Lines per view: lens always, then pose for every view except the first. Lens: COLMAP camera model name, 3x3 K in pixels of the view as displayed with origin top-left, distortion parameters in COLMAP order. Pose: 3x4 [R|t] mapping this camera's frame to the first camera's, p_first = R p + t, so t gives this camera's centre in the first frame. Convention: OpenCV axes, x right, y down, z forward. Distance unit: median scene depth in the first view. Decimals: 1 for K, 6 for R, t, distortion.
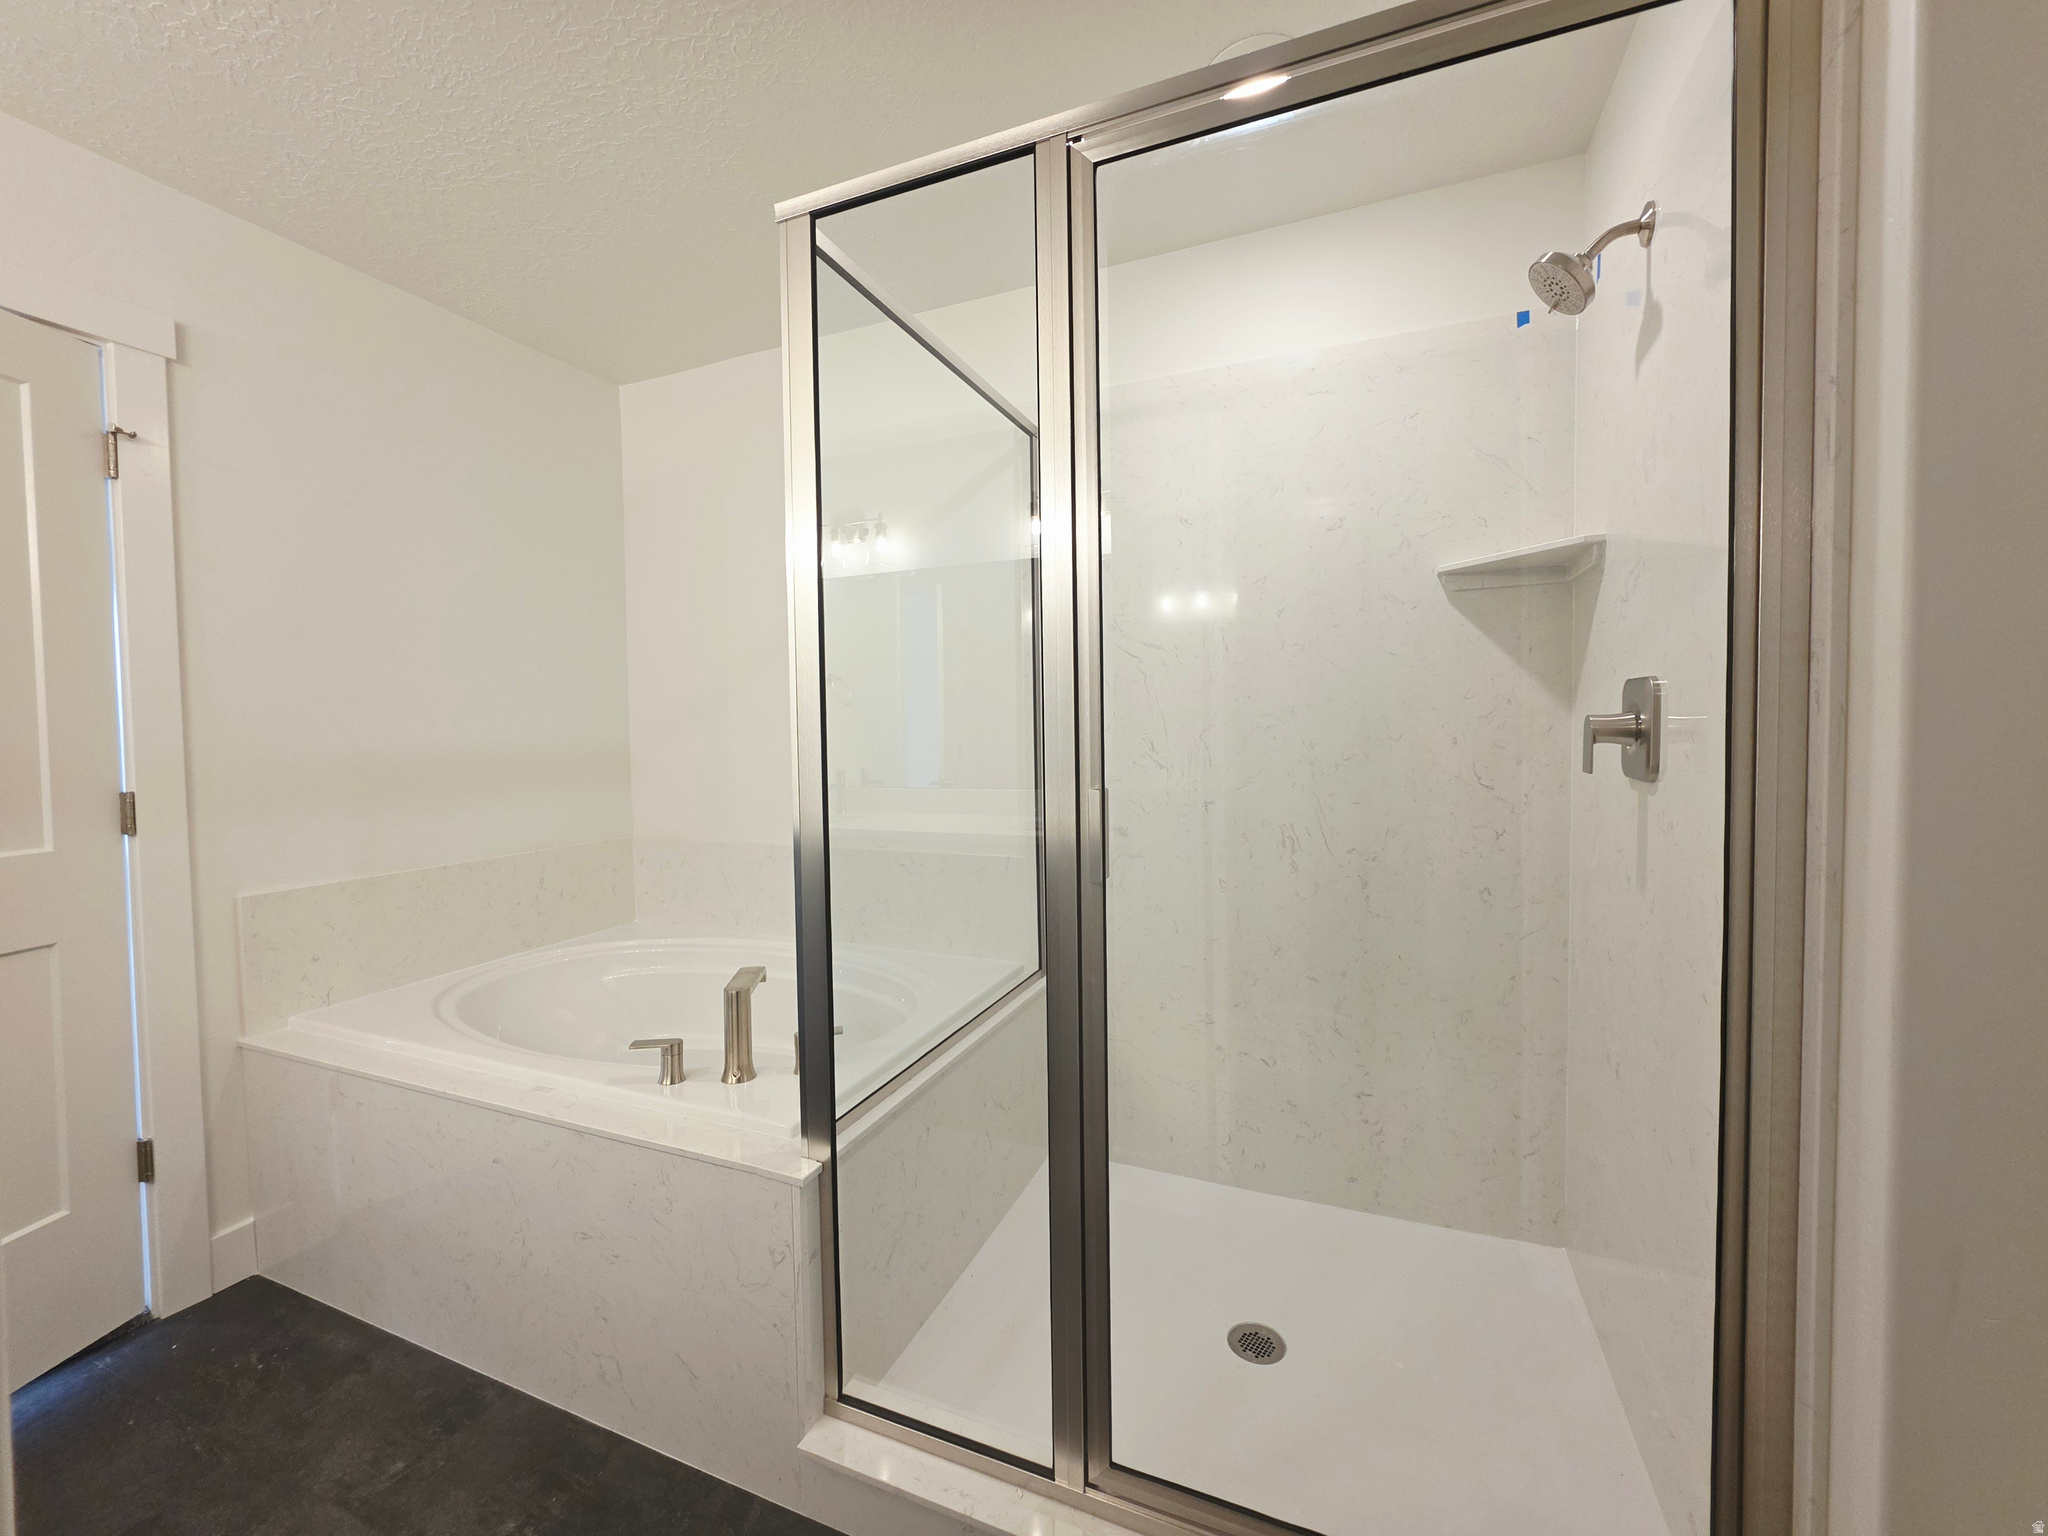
lens RADIAL K [[810.5, 0, 1029.0], [0, 810.5, 771.0], [0, 0, 1]] dist [-0.001360, -0.000069]
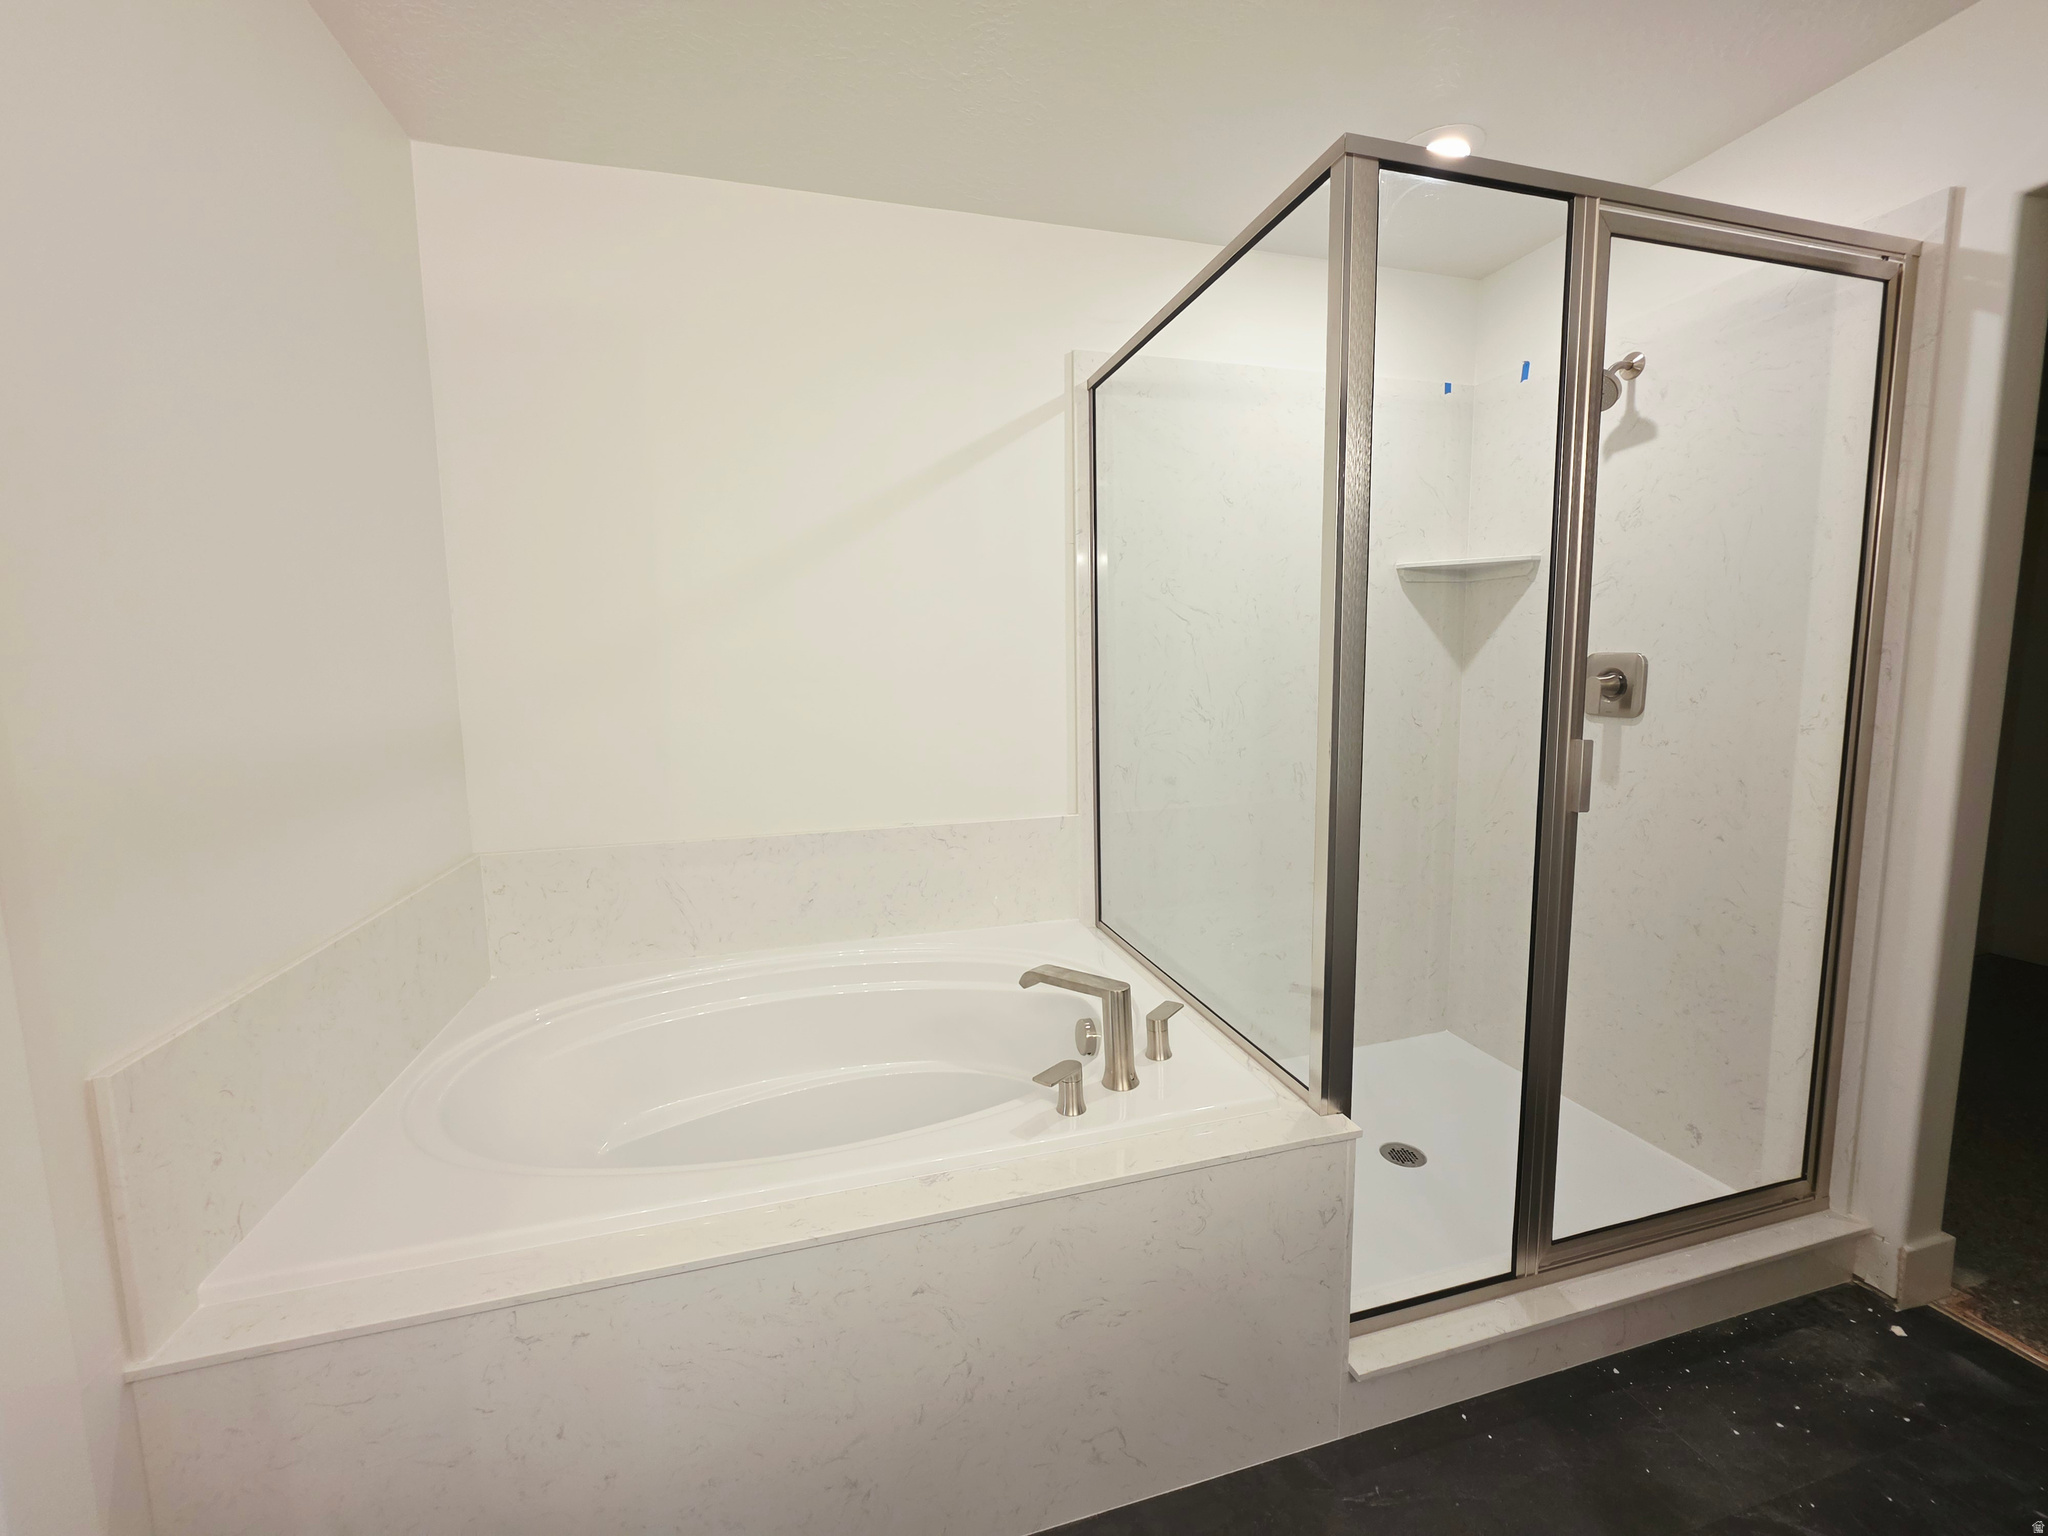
lens RADIAL K [[823.8, 0, 1015.6], [0, 823.8, 759.0], [0, 0, 1]] dist [0.001582, 0.000345]
pose [[0.787820, -0.073058, 0.611557, -0.869804], [0.034719, 0.996629, 0.074334, -0.053227], [-0.614926, -0.037329, 0.787701, 0.308627]]
